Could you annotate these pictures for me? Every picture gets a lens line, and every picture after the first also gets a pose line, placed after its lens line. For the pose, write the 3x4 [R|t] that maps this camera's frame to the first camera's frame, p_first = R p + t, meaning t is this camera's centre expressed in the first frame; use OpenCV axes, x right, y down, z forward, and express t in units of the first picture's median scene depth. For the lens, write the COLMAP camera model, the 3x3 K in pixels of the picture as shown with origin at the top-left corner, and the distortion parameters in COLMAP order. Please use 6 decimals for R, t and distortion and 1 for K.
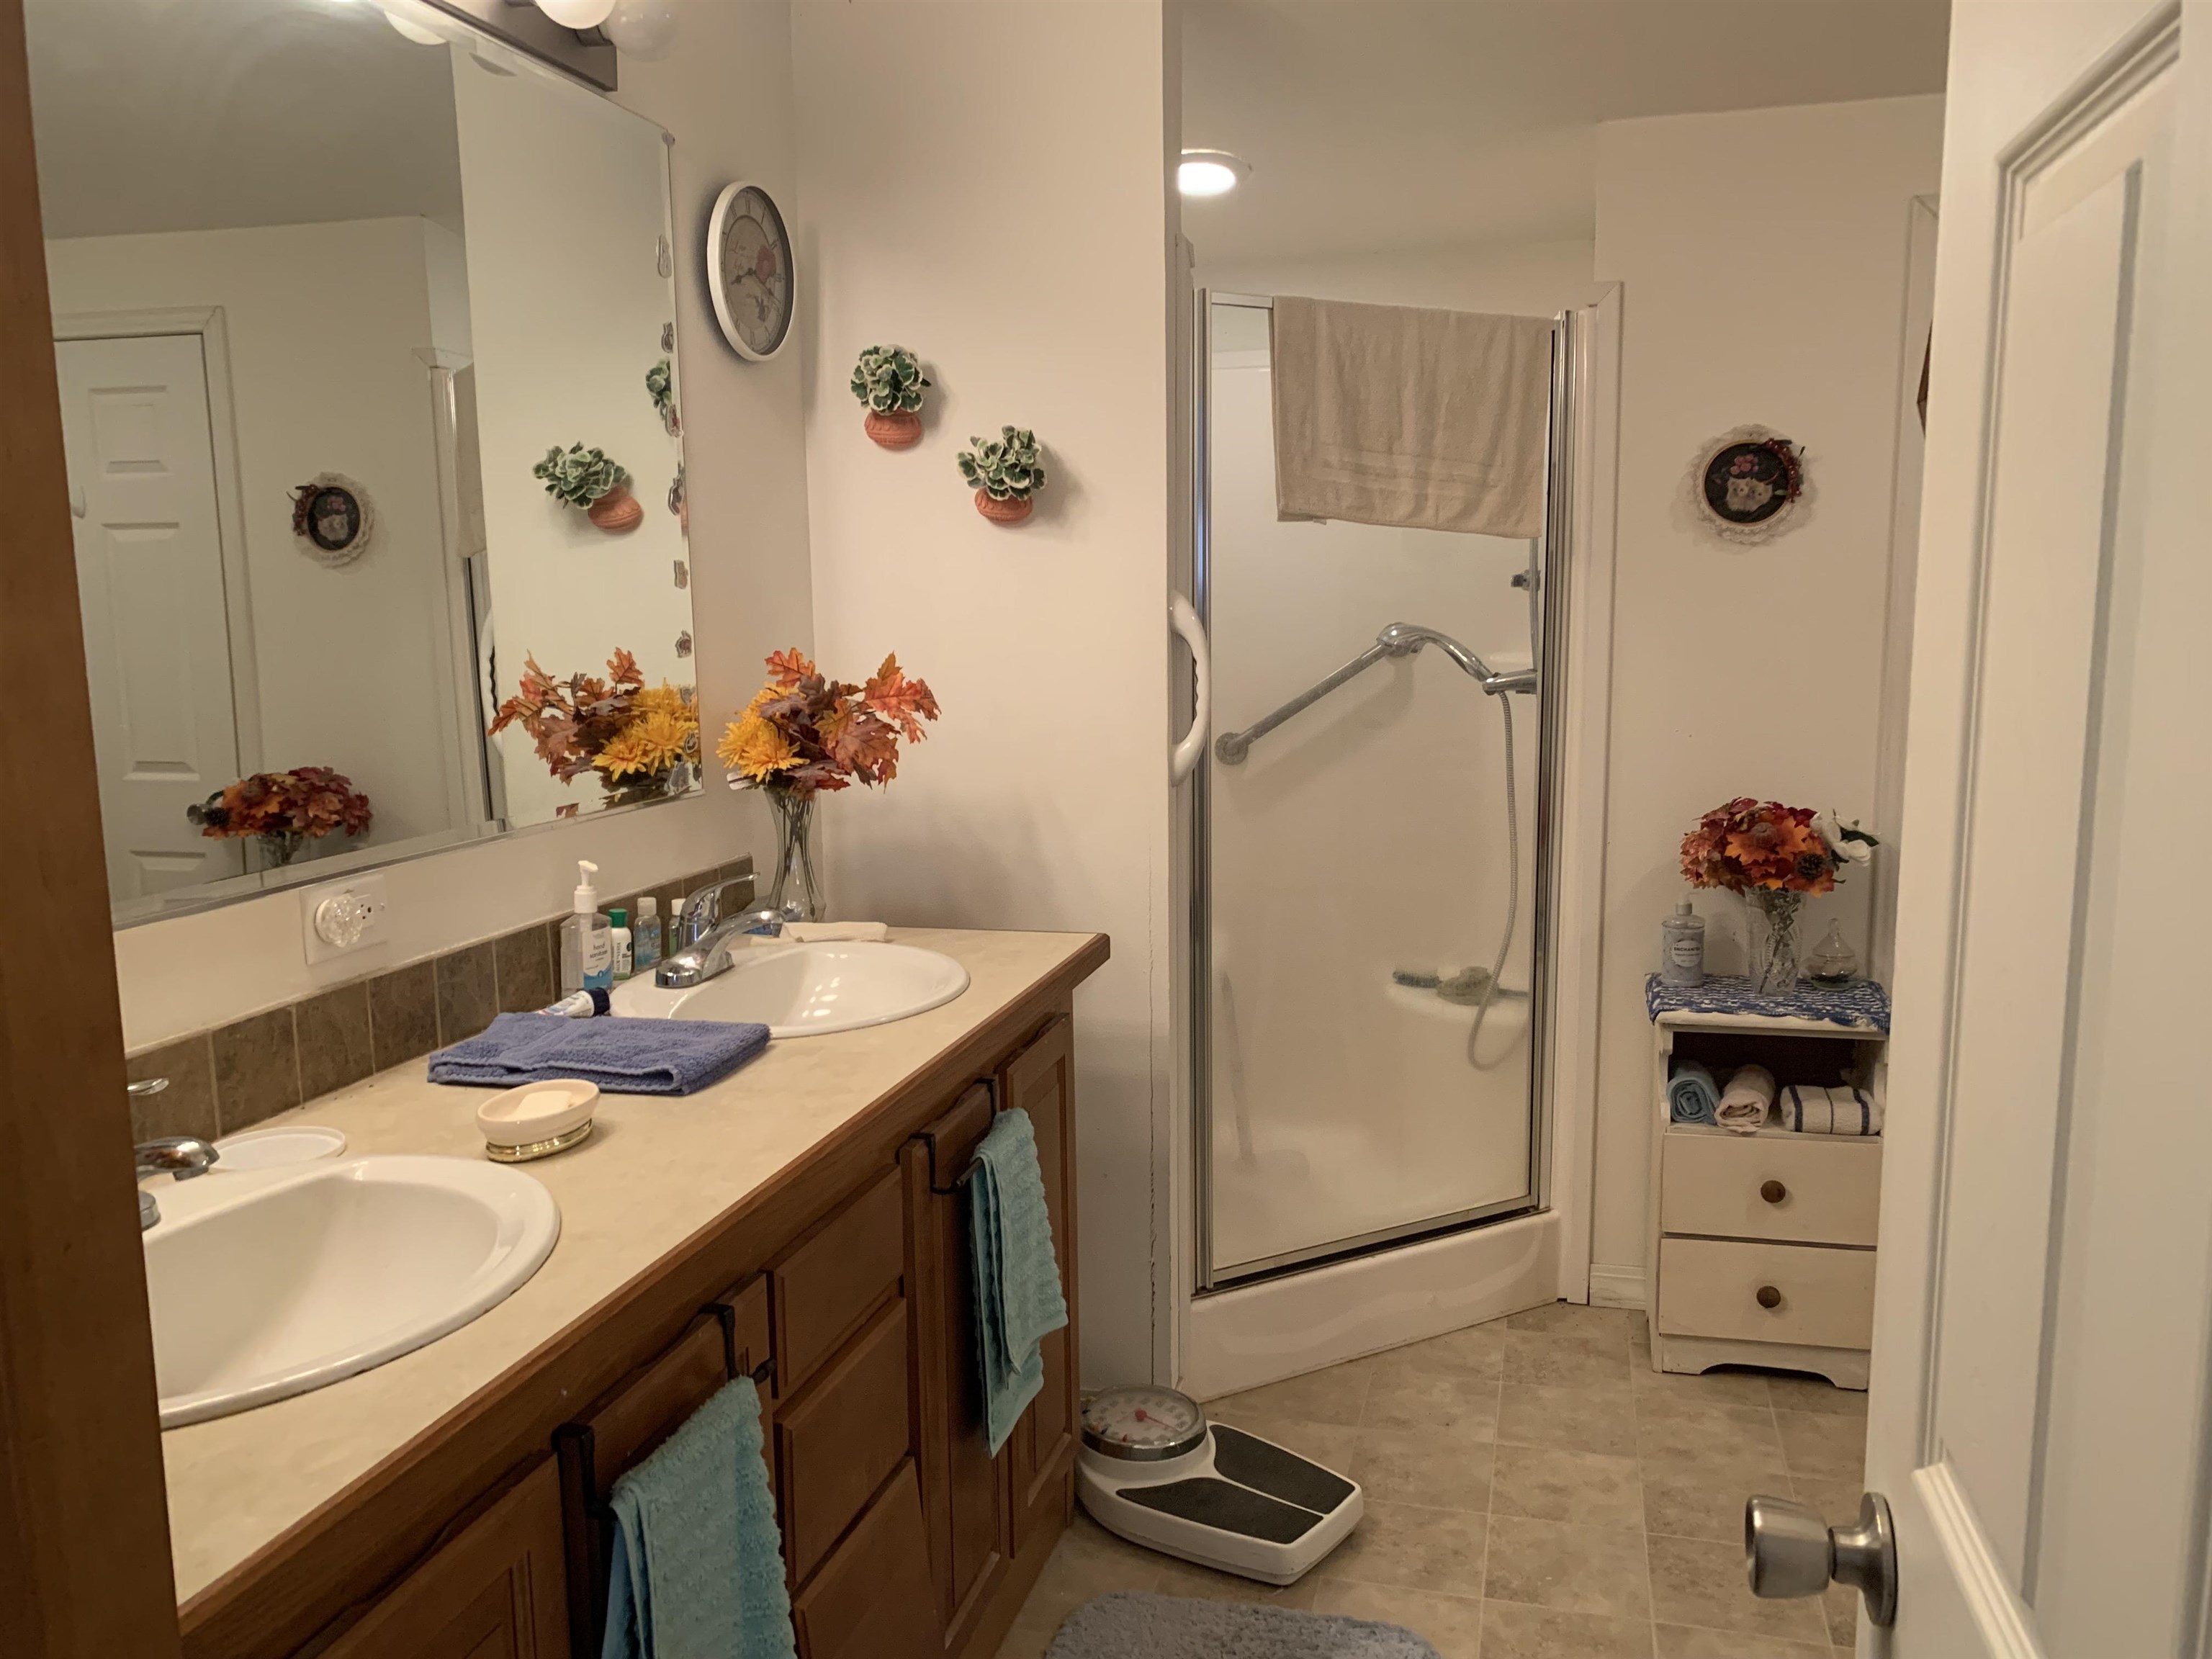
lens RADIAL K [[1669.7, 0, 1095.6], [0, 1669.7, 842.5], [0, 0, 1]] dist [0.150503, -0.336504]
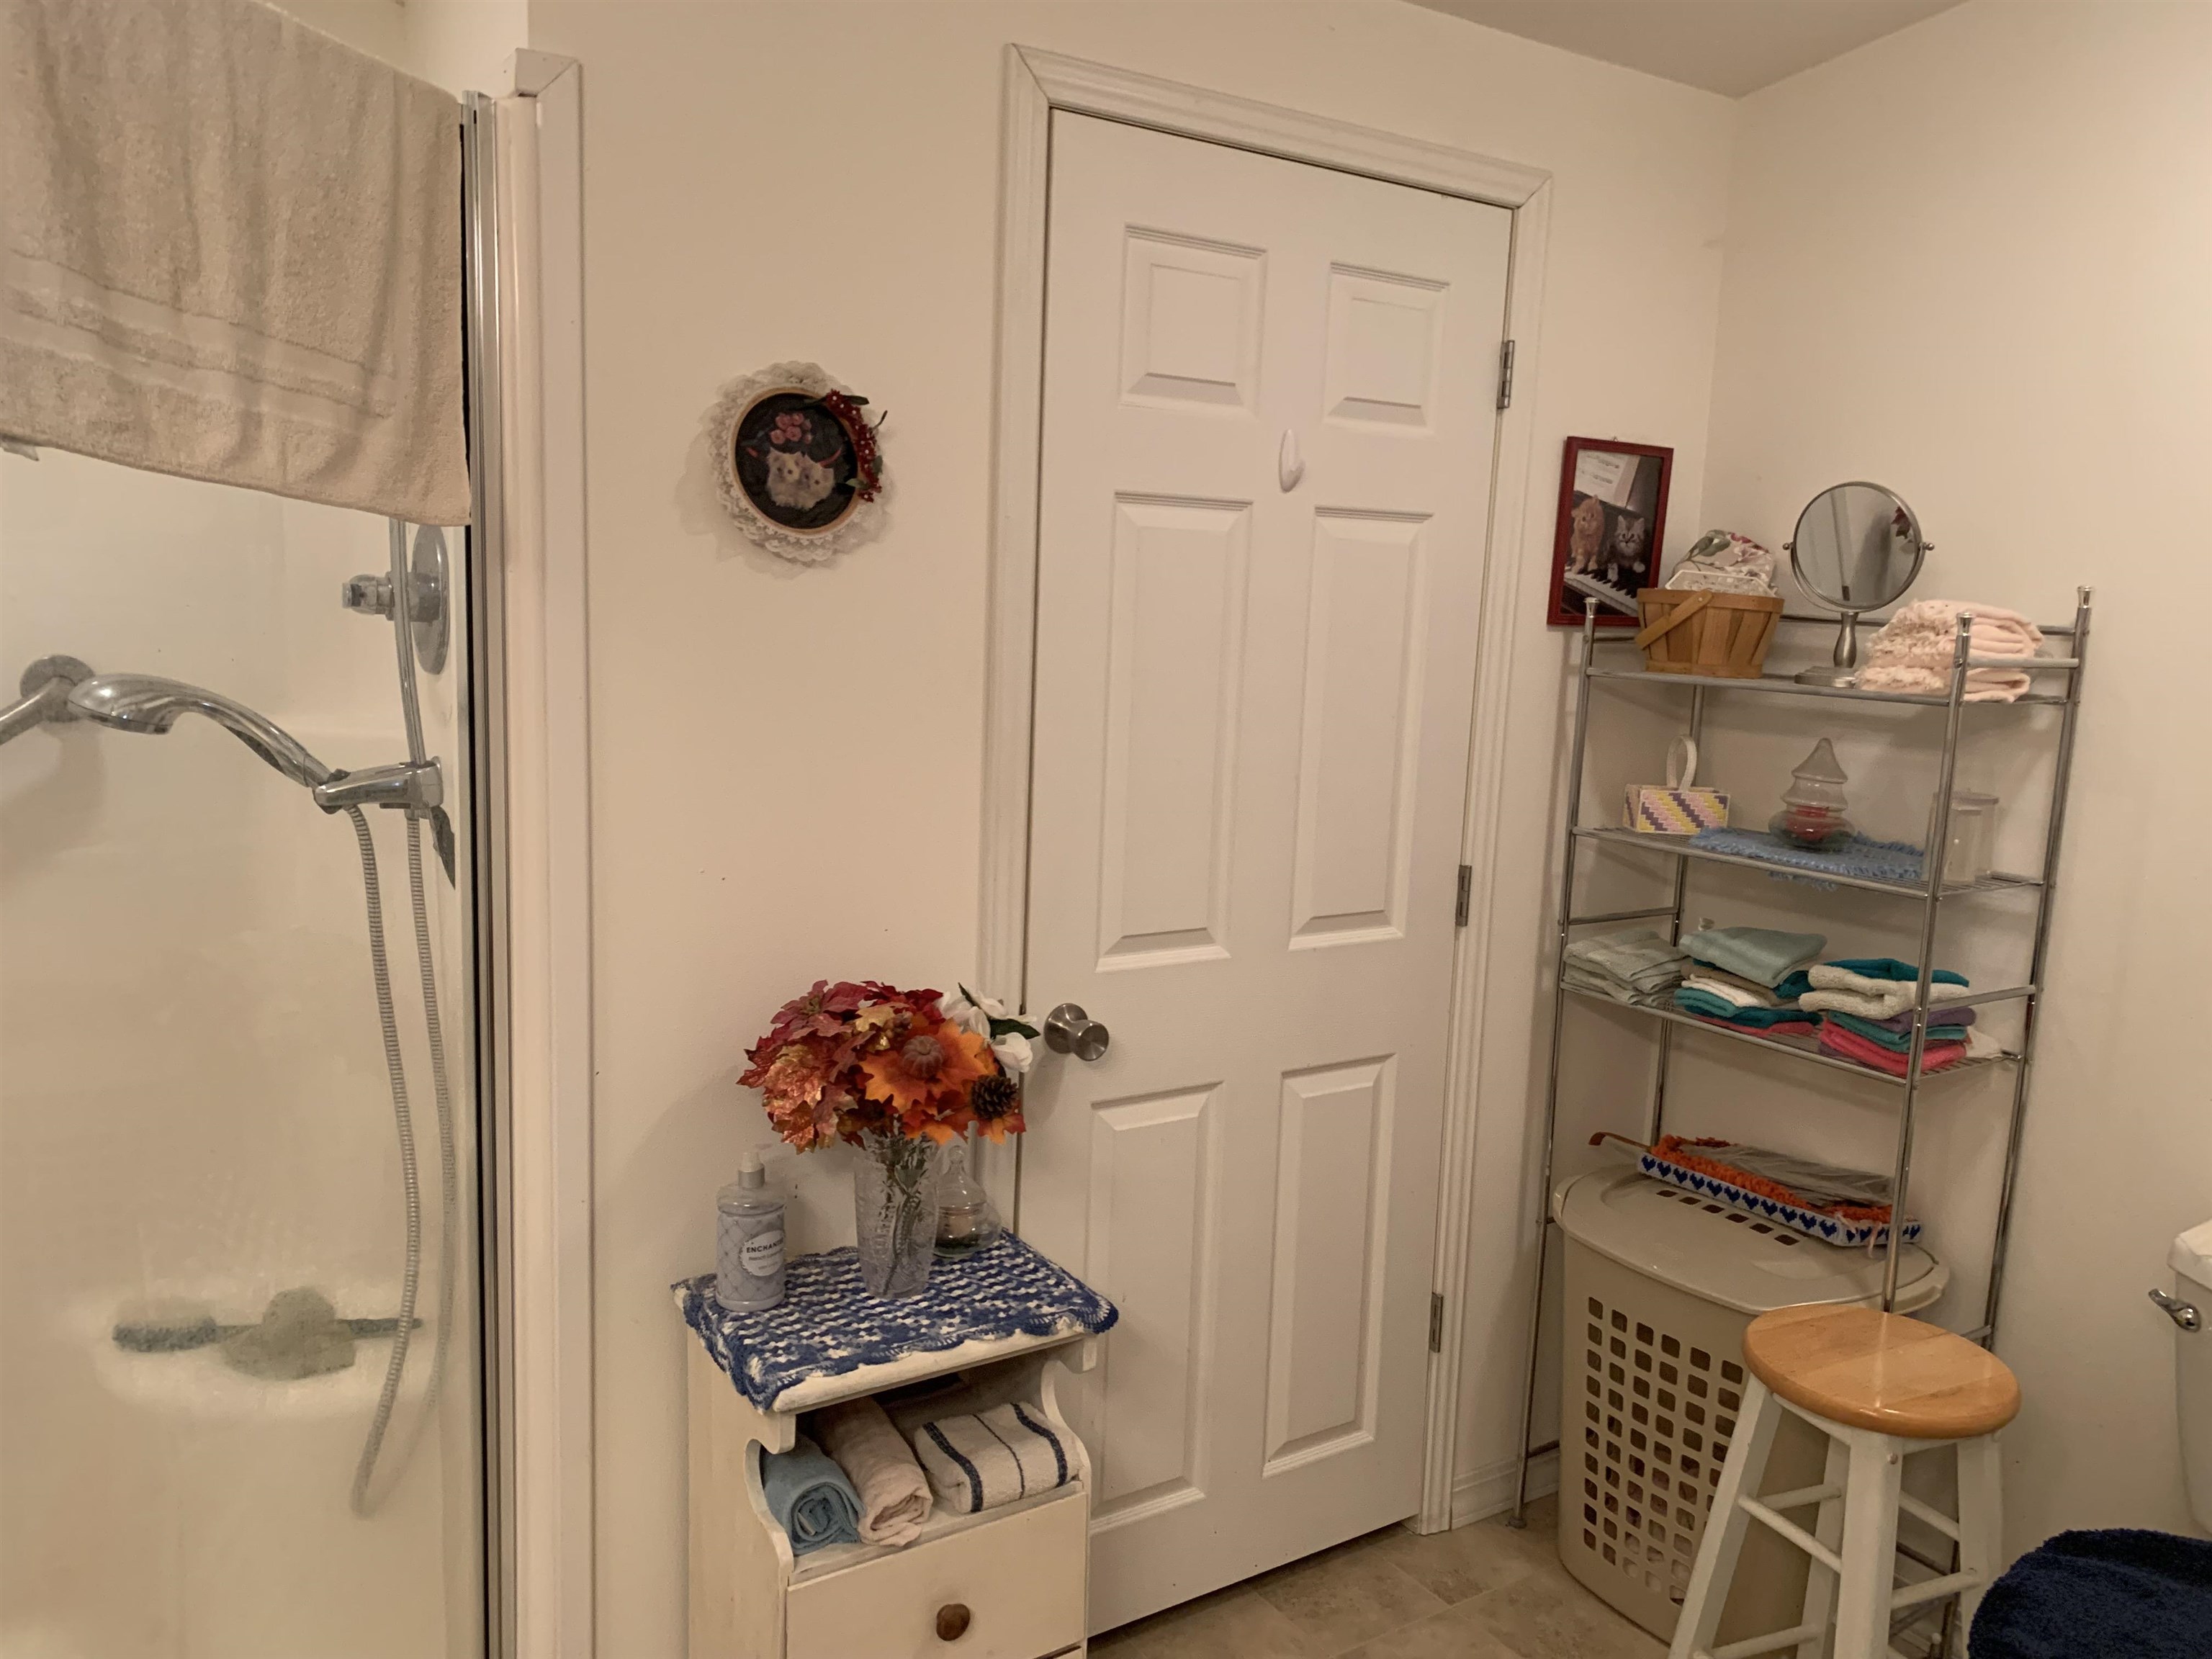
lens RADIAL K [[1690.2, 0, 1099.4], [0, 1690.2, 848.6], [0, 0, 1]] dist [0.036048, -0.034462]
pose [[0.664655, -0.077472, 0.743123, -0.002231], [0.066137, 0.996806, 0.044765, -0.095924], [-0.744217, 0.019395, 0.667656, 0.528719]]
